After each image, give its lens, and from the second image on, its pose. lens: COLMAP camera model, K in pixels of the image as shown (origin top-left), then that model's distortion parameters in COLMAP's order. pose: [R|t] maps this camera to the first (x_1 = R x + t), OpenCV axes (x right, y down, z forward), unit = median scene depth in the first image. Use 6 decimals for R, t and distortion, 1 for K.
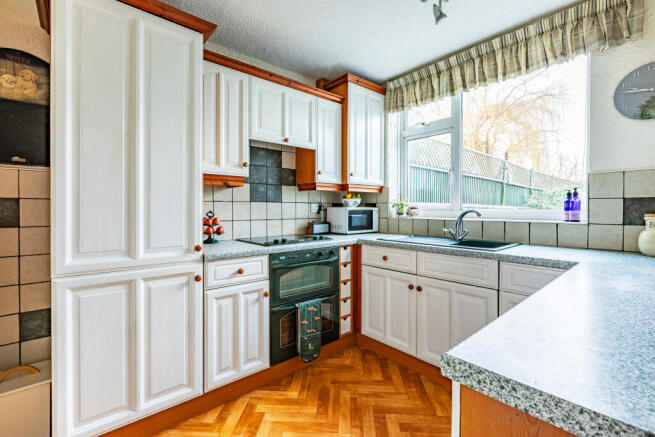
lens RADIAL K [[299.6, 0, 327.2], [0, 299.6, 212.3], [0, 0, 1]] dist [0.003577, 0.000553]
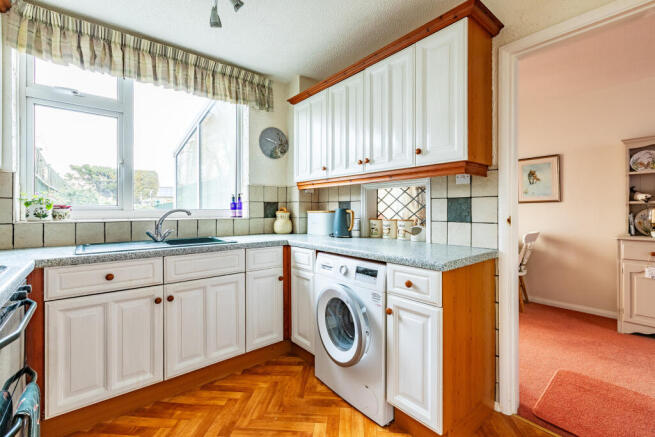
lens RADIAL K [[299.6, 0, 329.5], [0, 299.6, 210.1], [0, 0, 1]] dist [0.003577, 0.000553]
pose [[-0.001084, -0.003892, 0.999992, -0.554200], [0.010991, 0.999932, 0.003904, -0.003479], [-0.999939, 0.010995, -0.001041, 0.511167]]
